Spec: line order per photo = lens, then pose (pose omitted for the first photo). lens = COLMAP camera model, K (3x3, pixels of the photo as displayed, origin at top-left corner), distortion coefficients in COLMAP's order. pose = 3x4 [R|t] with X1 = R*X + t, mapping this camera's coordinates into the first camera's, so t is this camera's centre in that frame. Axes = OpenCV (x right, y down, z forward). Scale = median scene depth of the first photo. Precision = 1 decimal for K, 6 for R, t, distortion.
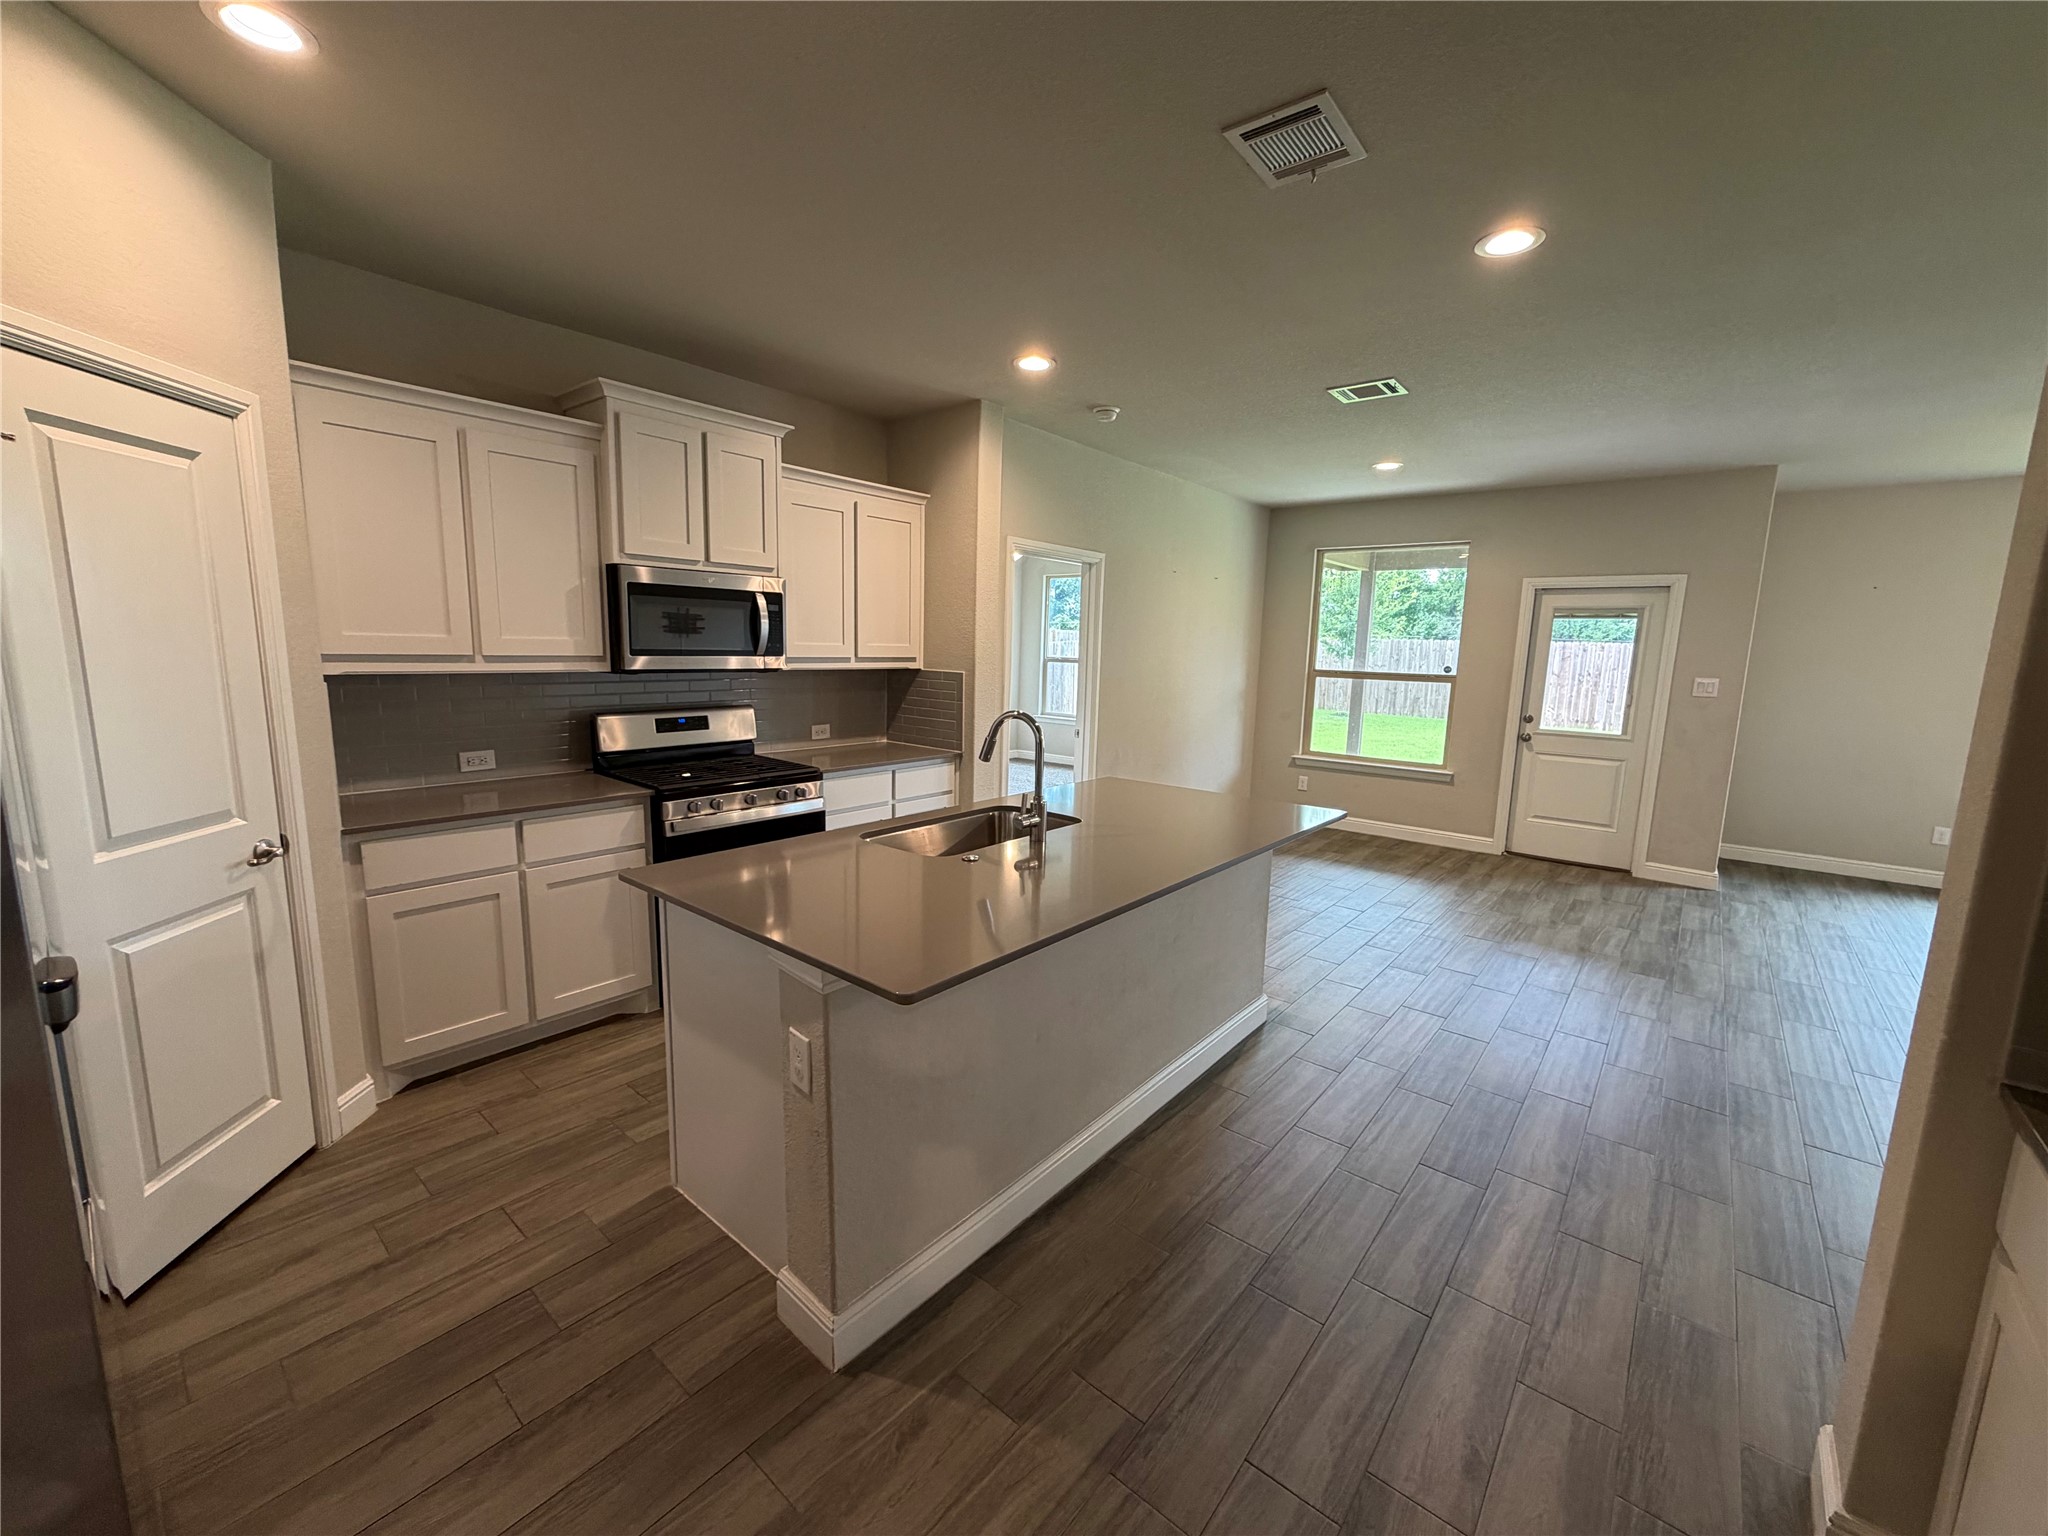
lens RADIAL K [[815.2, 0, 1019.1], [0, 815.2, 763.7], [0, 0, 1]] dist [0.001356, 0.000208]
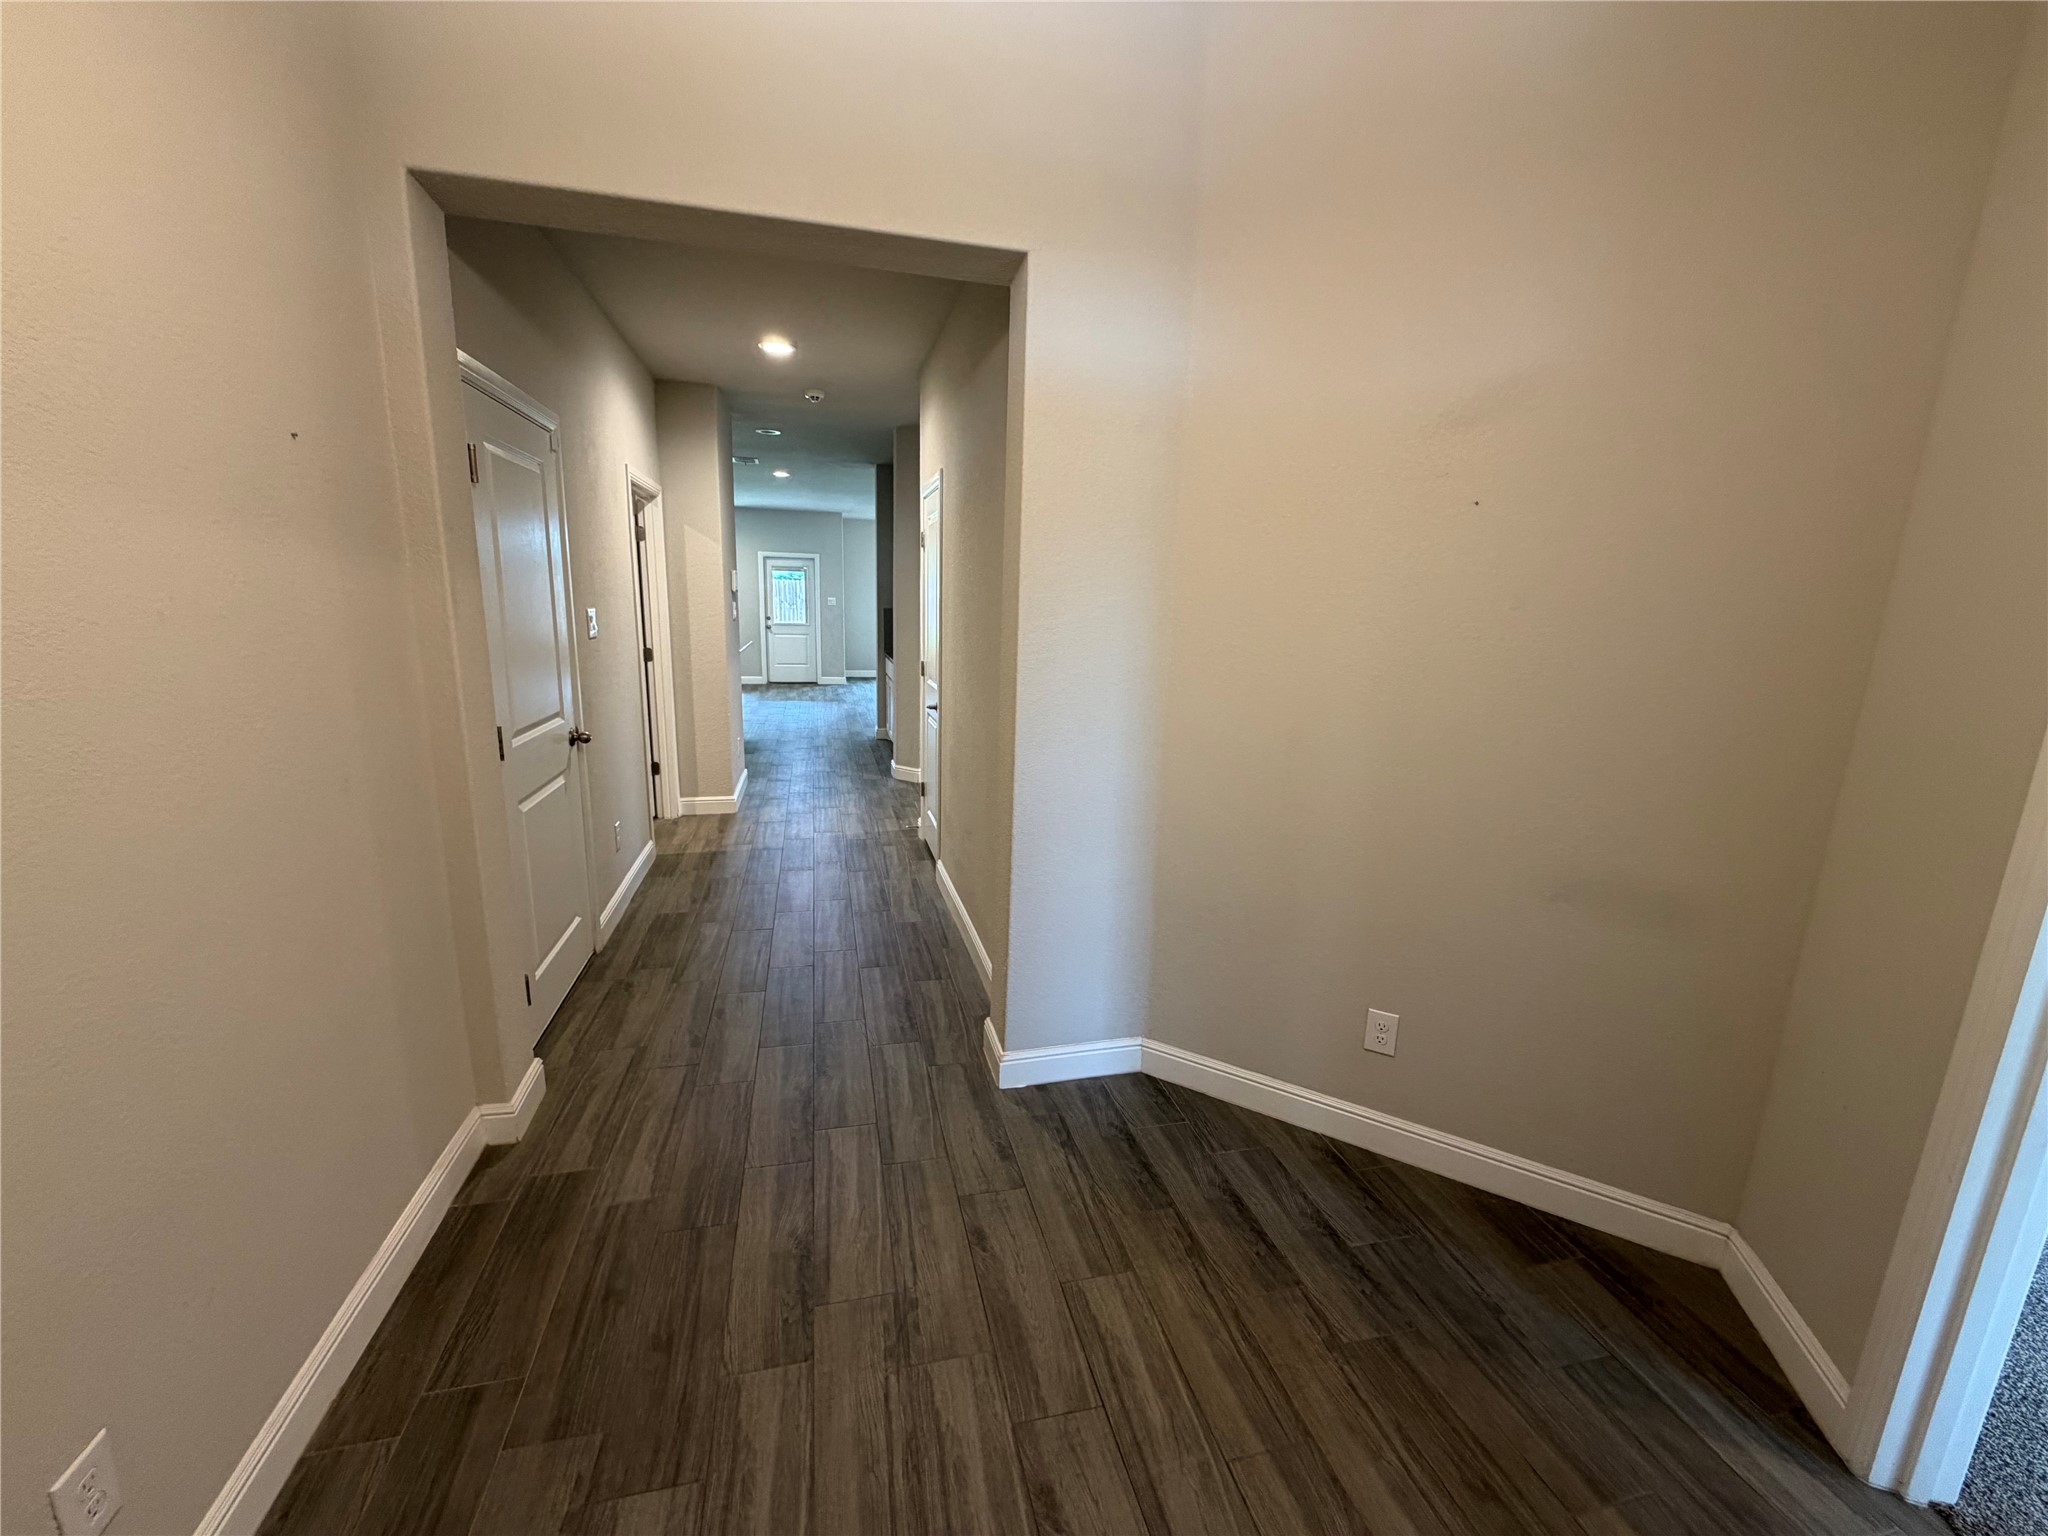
lens RADIAL K [[810.7, 0, 1024.0], [0, 810.7, 768.0], [0, 0, 1]] dist [-0.000296, 0.000143]
pose [[0.583609, -0.174571, 0.793048, -0.758620], [0.105016, 0.984643, 0.139464, 0.108511], [-0.805216, 0.001890, 0.592979, -0.819998]]
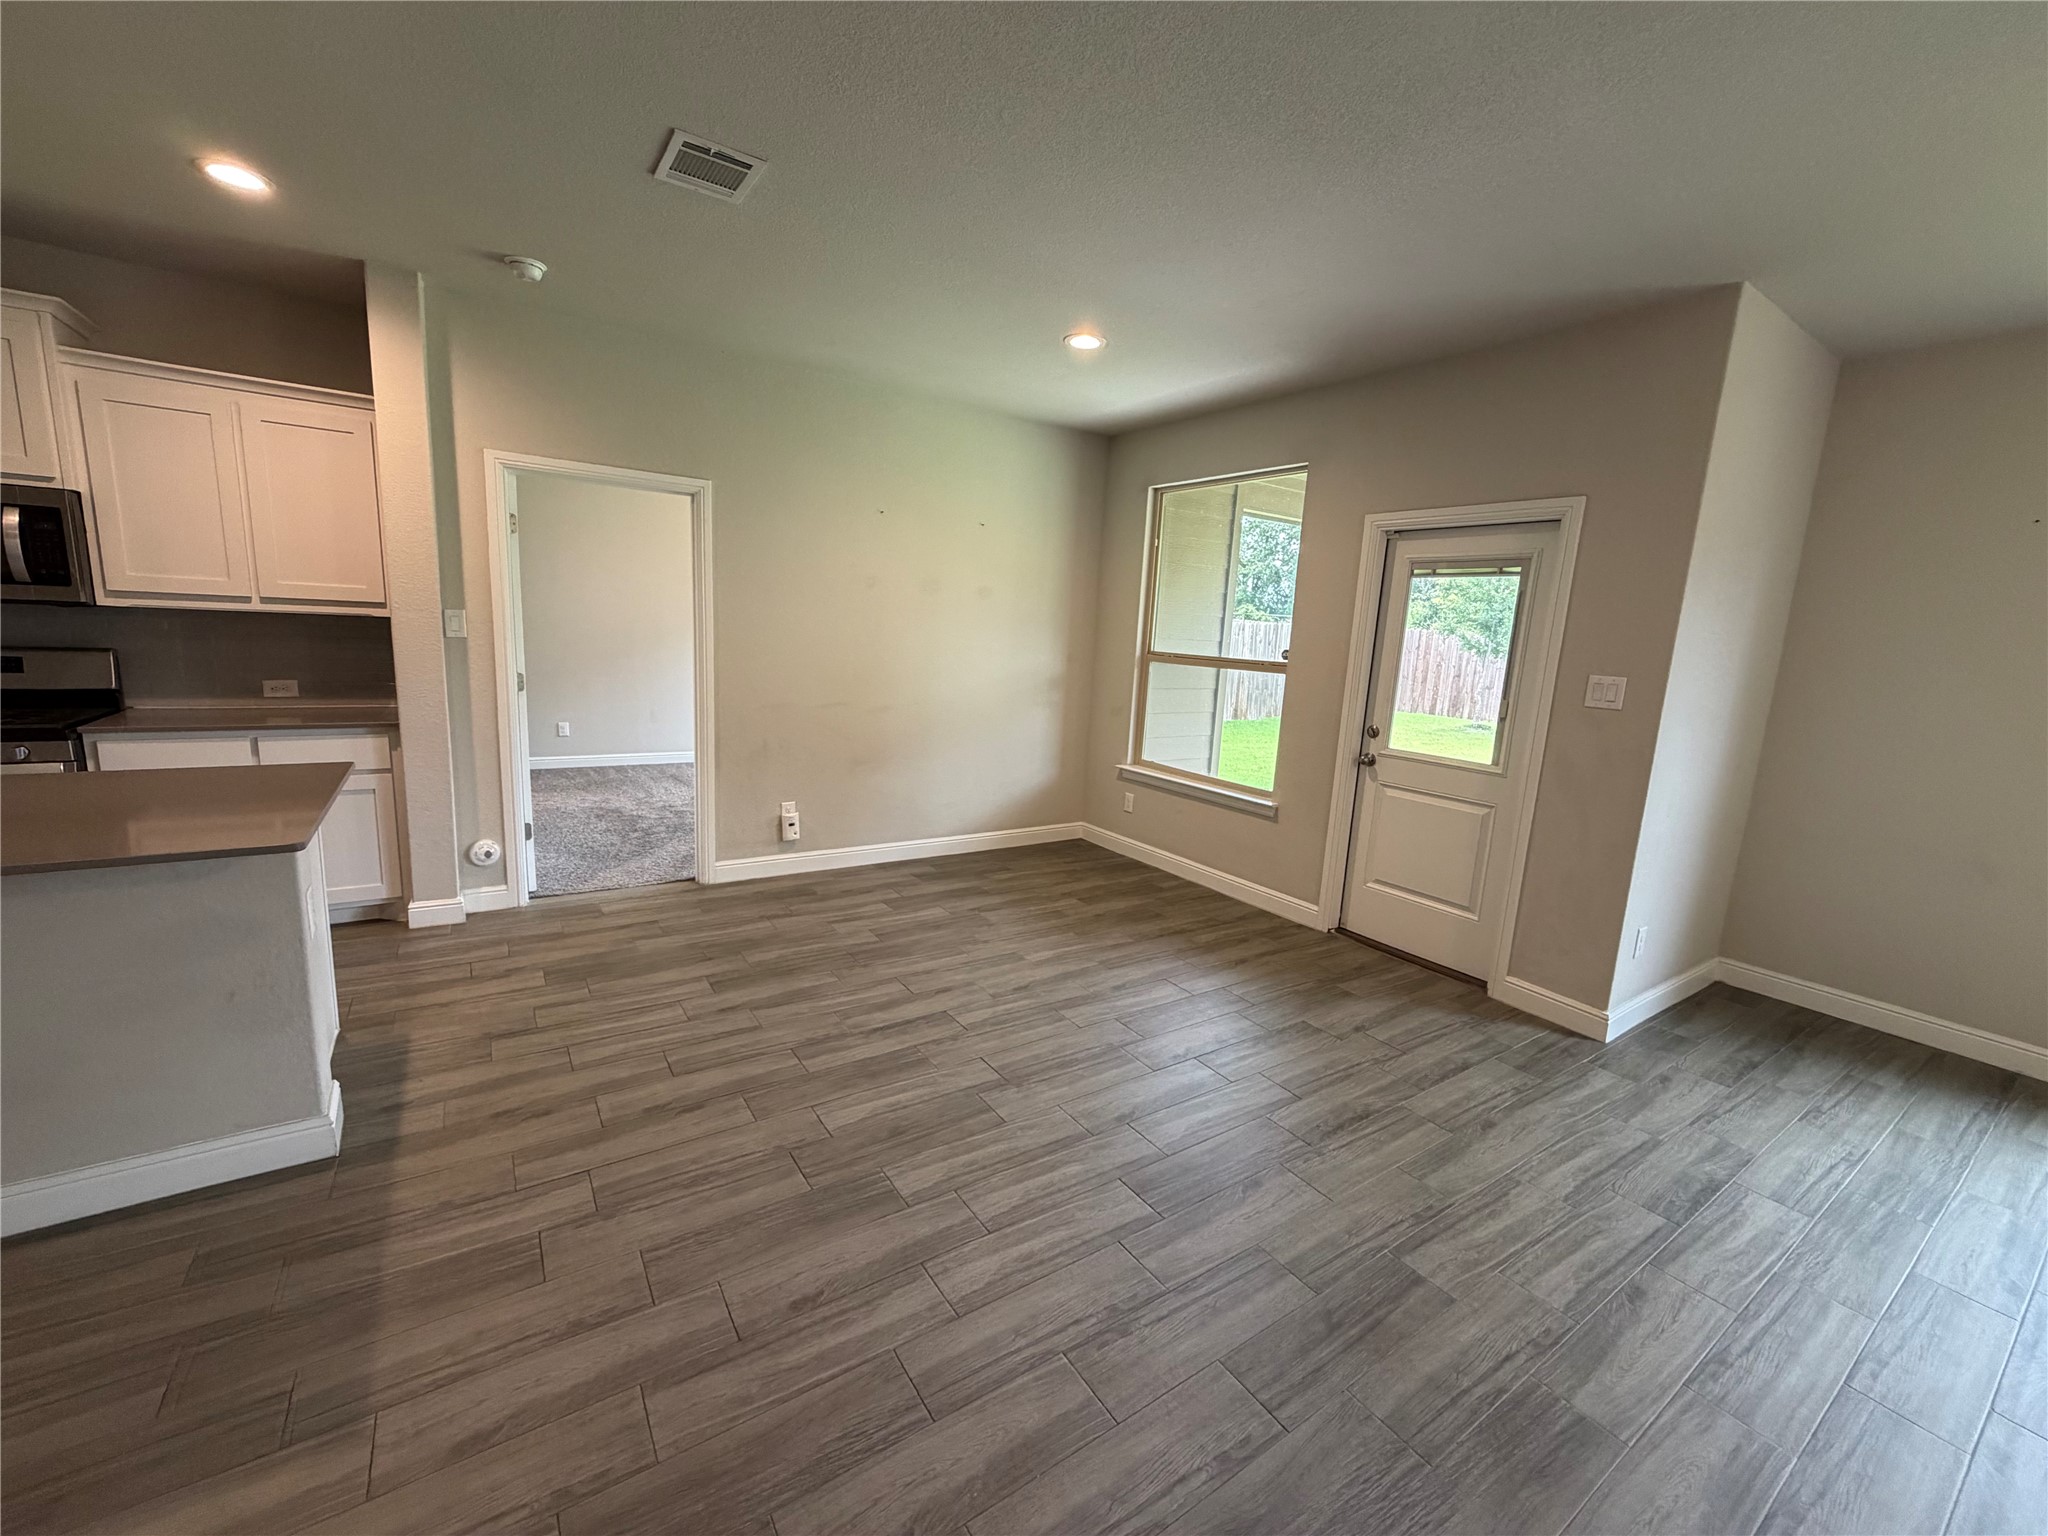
lens RADIAL K [[810.7, 0, 1024.0], [0, 810.7, 768.0], [0, 0, 1]] dist [-0.000296, 0.000143]
pose [[0.959541, 0.073156, -0.271901, 0.547744], [-0.069028, 0.997308, 0.024728, -0.023241], [0.272978, -0.004959, 0.962007, 0.302513]]
